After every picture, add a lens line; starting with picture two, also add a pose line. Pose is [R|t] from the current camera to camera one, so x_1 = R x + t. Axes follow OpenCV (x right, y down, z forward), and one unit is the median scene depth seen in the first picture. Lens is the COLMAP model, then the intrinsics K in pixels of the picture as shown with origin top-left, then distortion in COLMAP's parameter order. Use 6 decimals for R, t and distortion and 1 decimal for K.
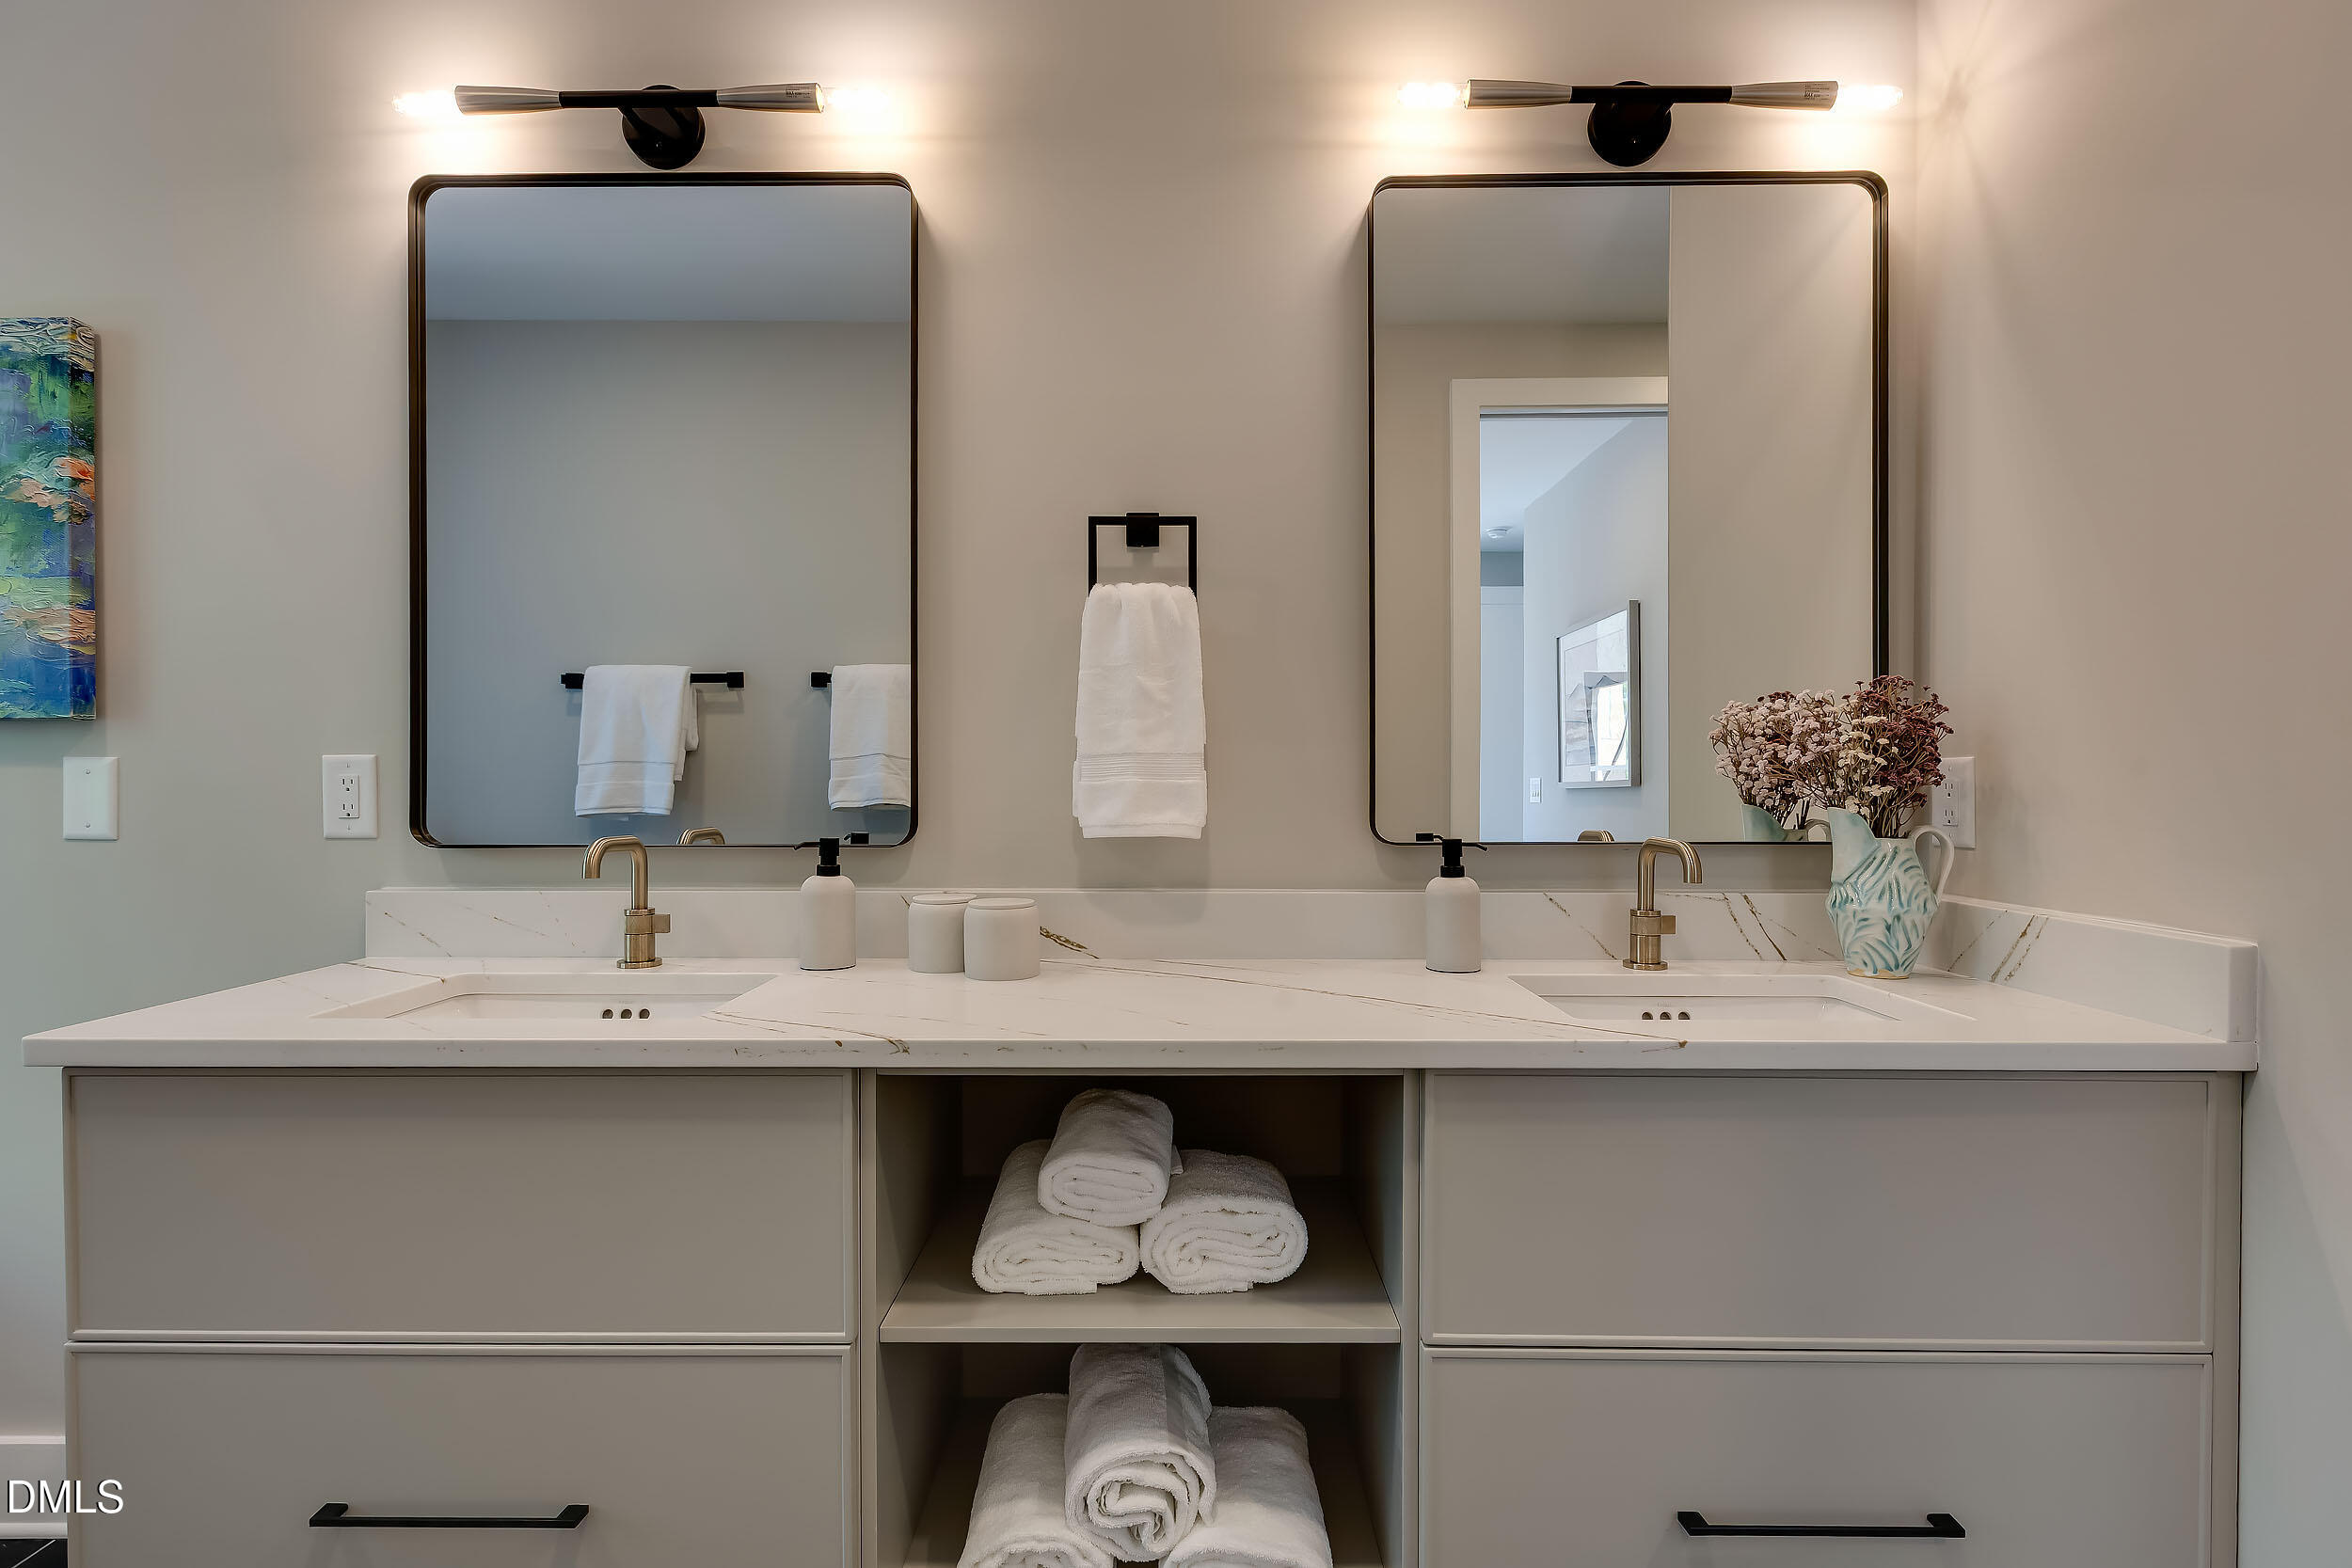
lens RADIAL K [[1122.4, 0, 1158.3], [0, 1122.4, 799.1], [0, 0, 1]] dist [0.000305, -0.002644]
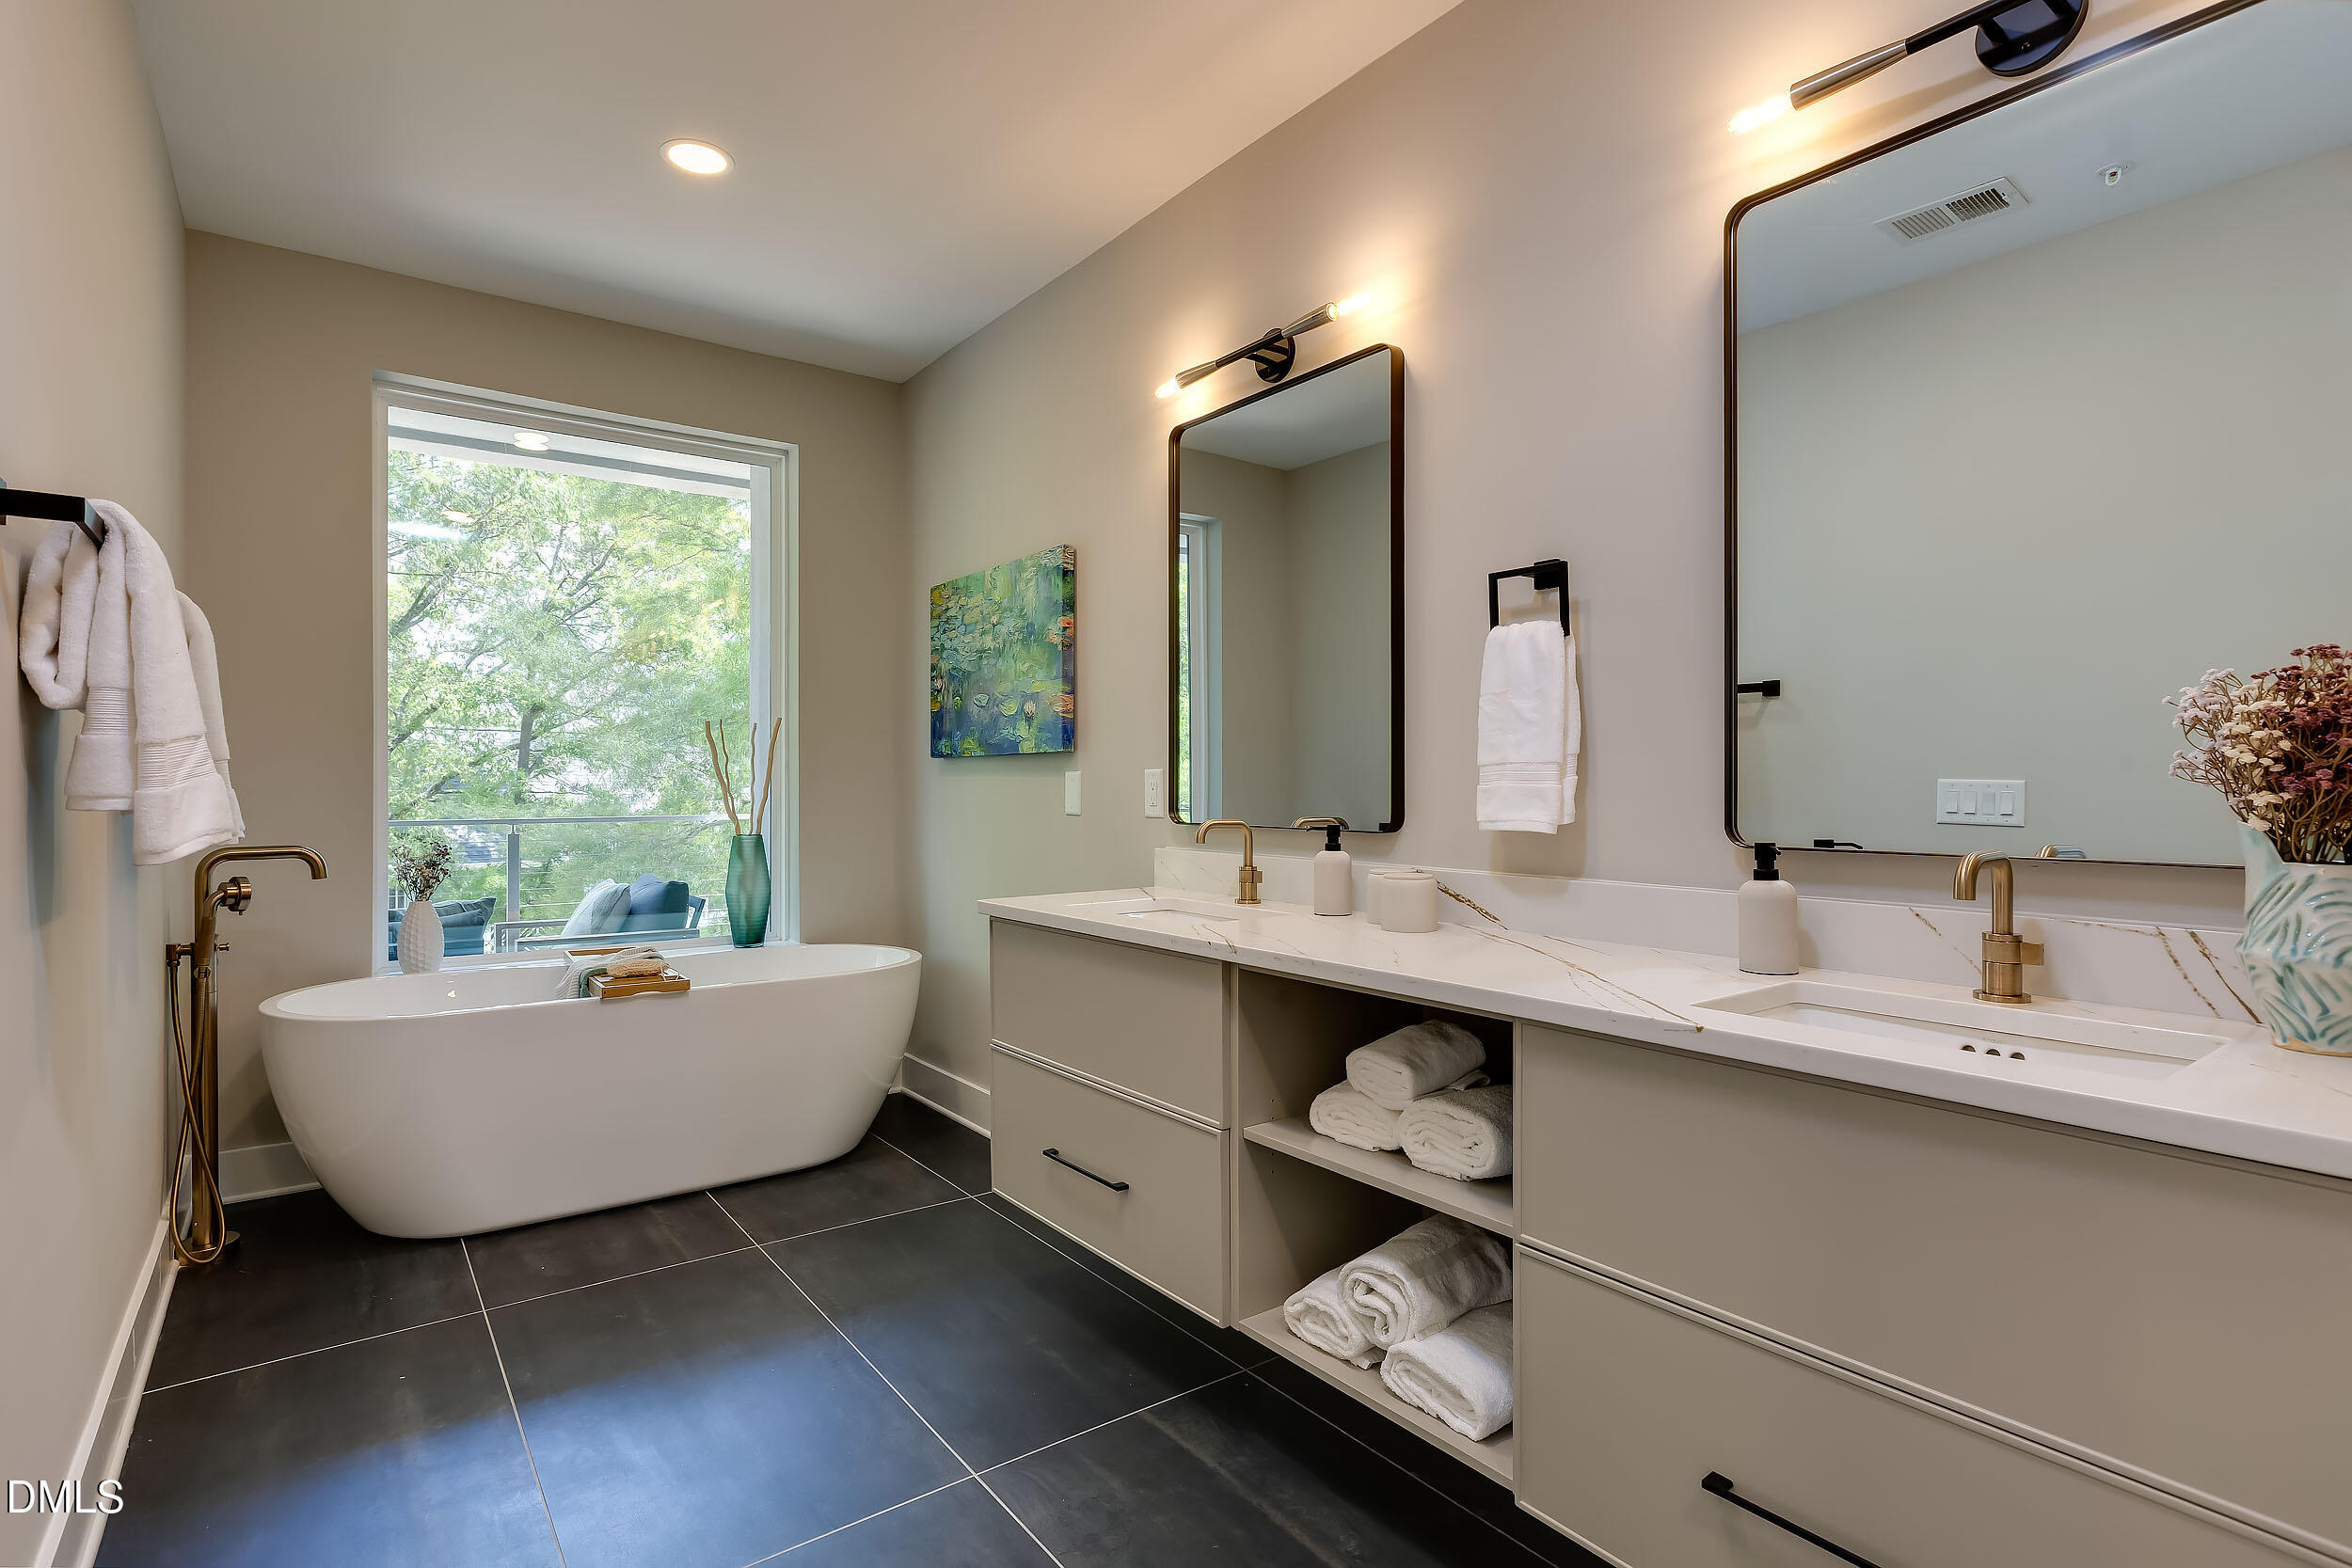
lens RADIAL K [[1156.5, 0, 1179.0], [0, 1156.5, 794.4], [0, 0, 1]] dist [-0.004810, 0.001599]
pose [[0.608927, 0.007933, -0.793186, 0.752648], [-0.011659, 0.999931, 0.001050, -0.002721], [0.793140, 0.008608, 0.608978, -0.057082]]
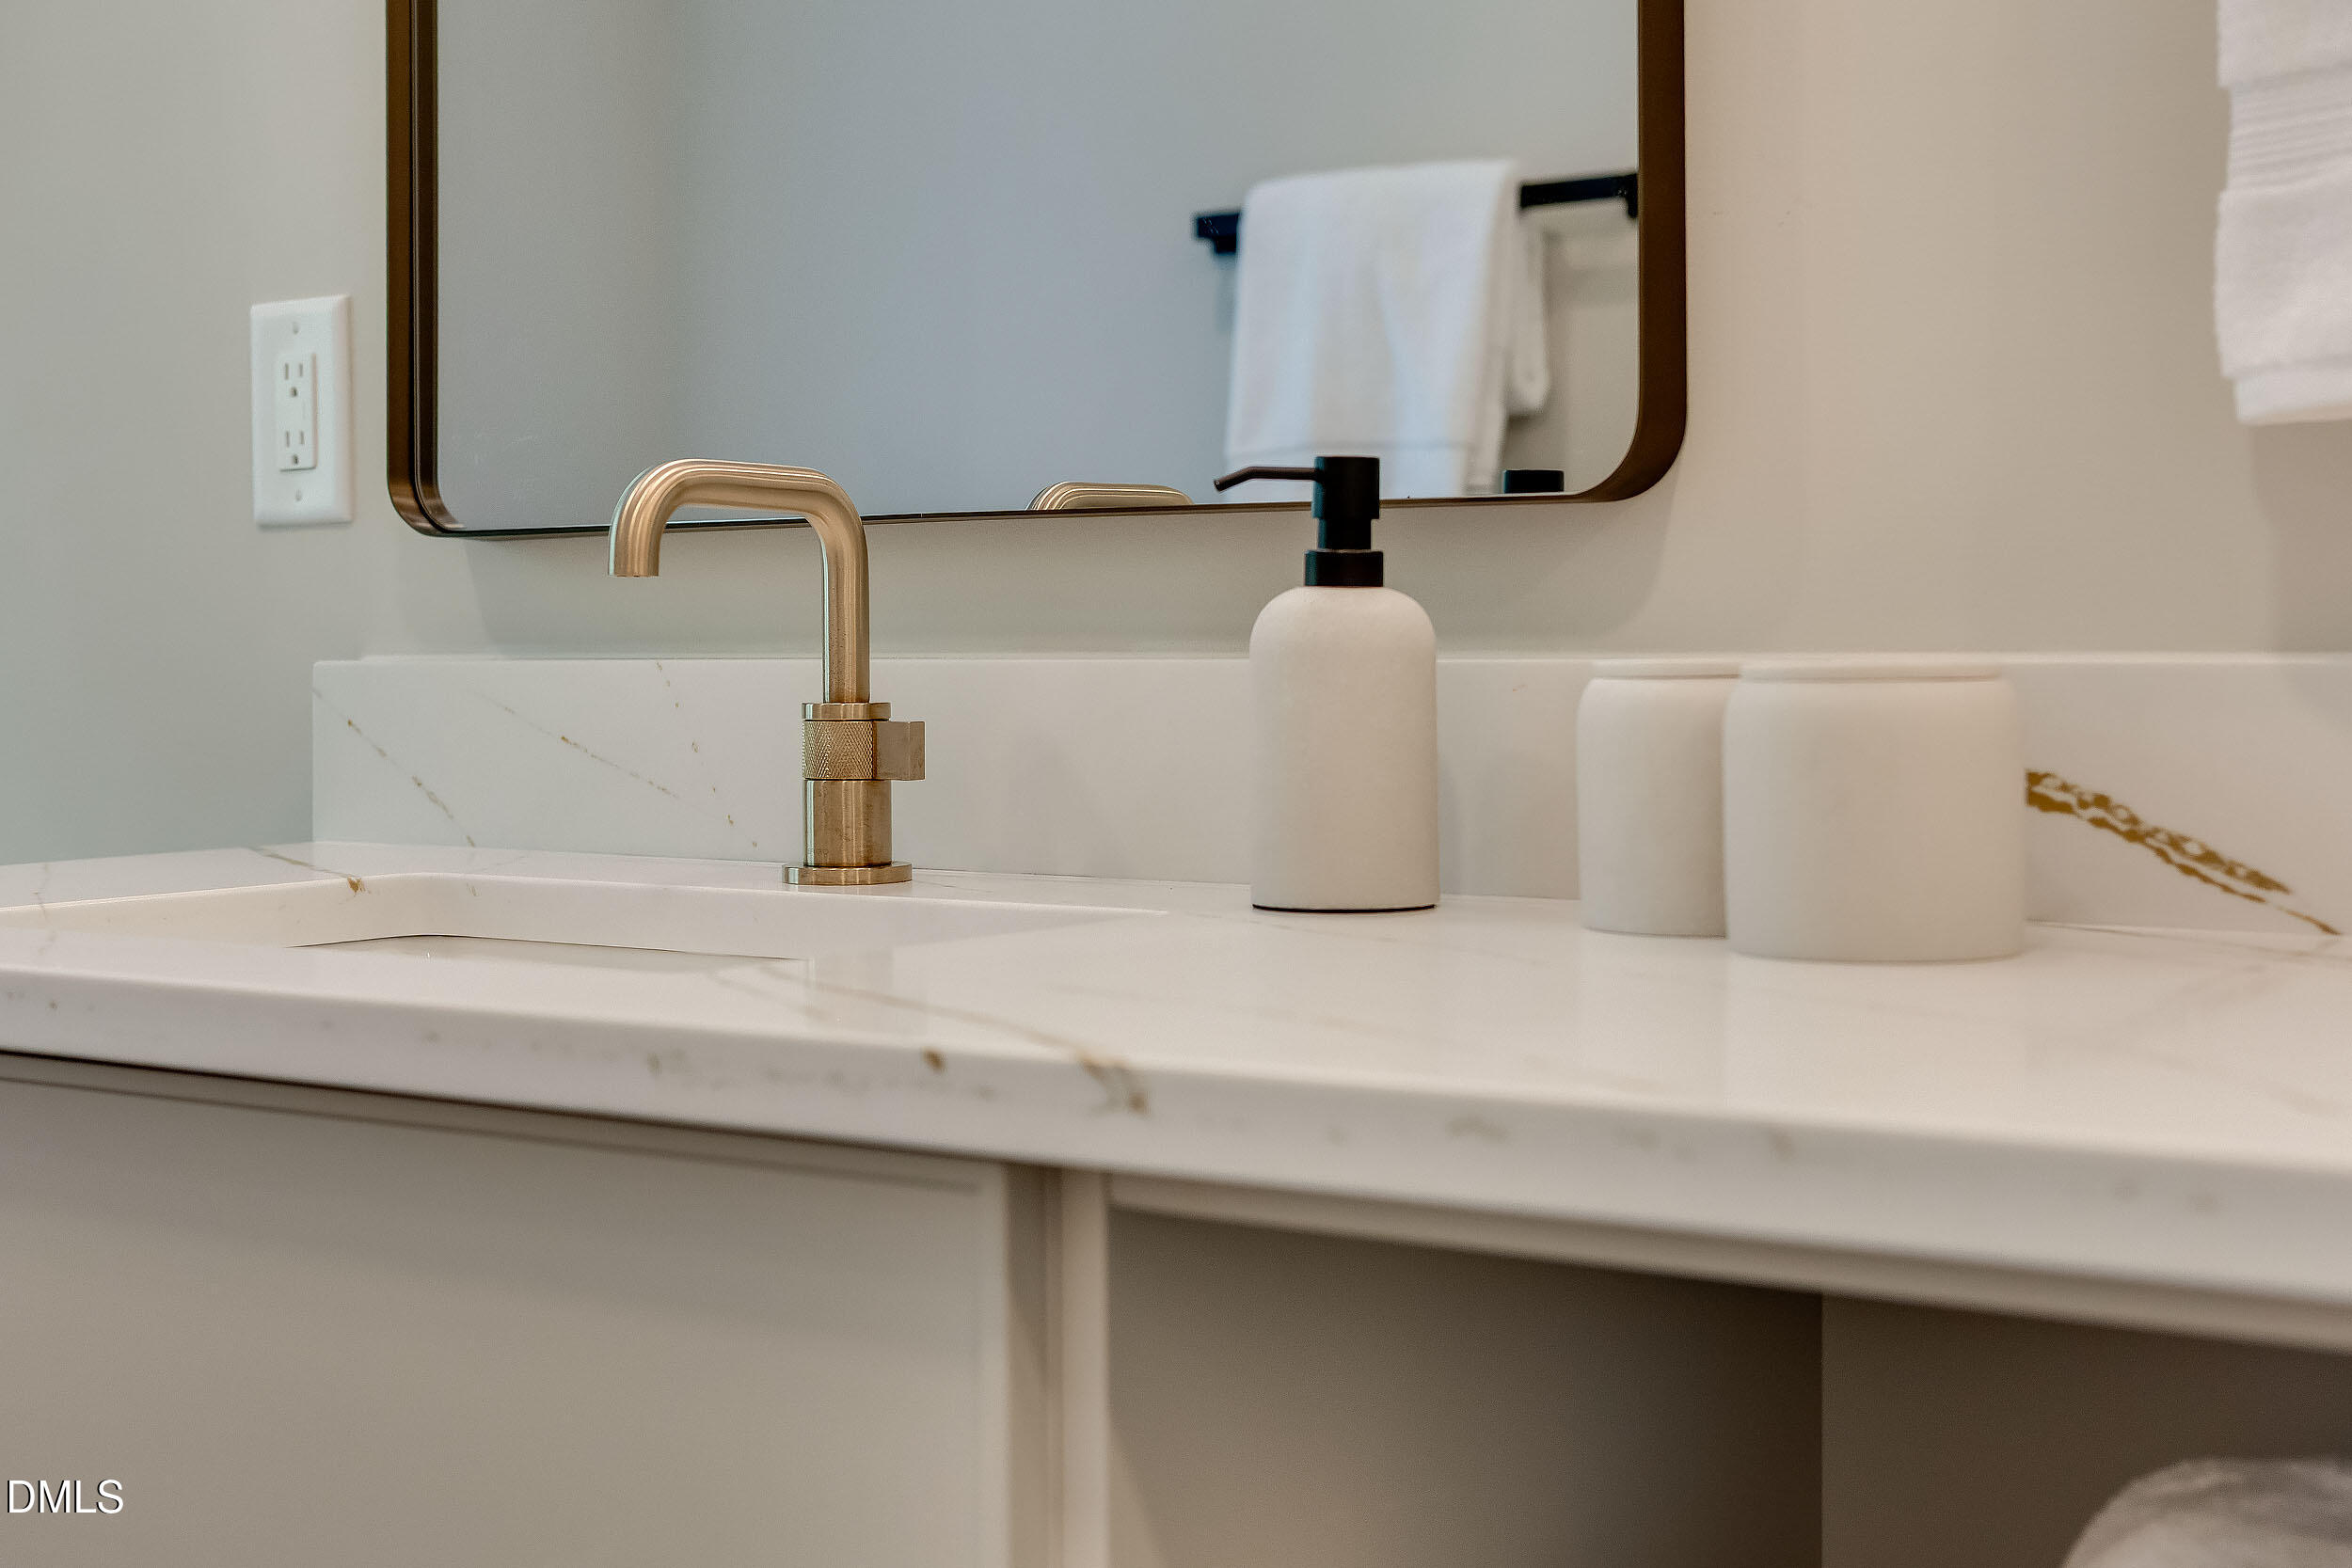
lens RADIAL K [[3281.3, 0, 1184.2], [0, 3281.3, 765.8], [0, 0, 1]] dist [0.053681, 0.000000]
pose [[0.822191, 0.016495, -0.568973, 0.152705], [-0.004256, 0.999730, 0.022832, 0.093490], [0.569196, -0.016350, 0.822039, 0.279973]]
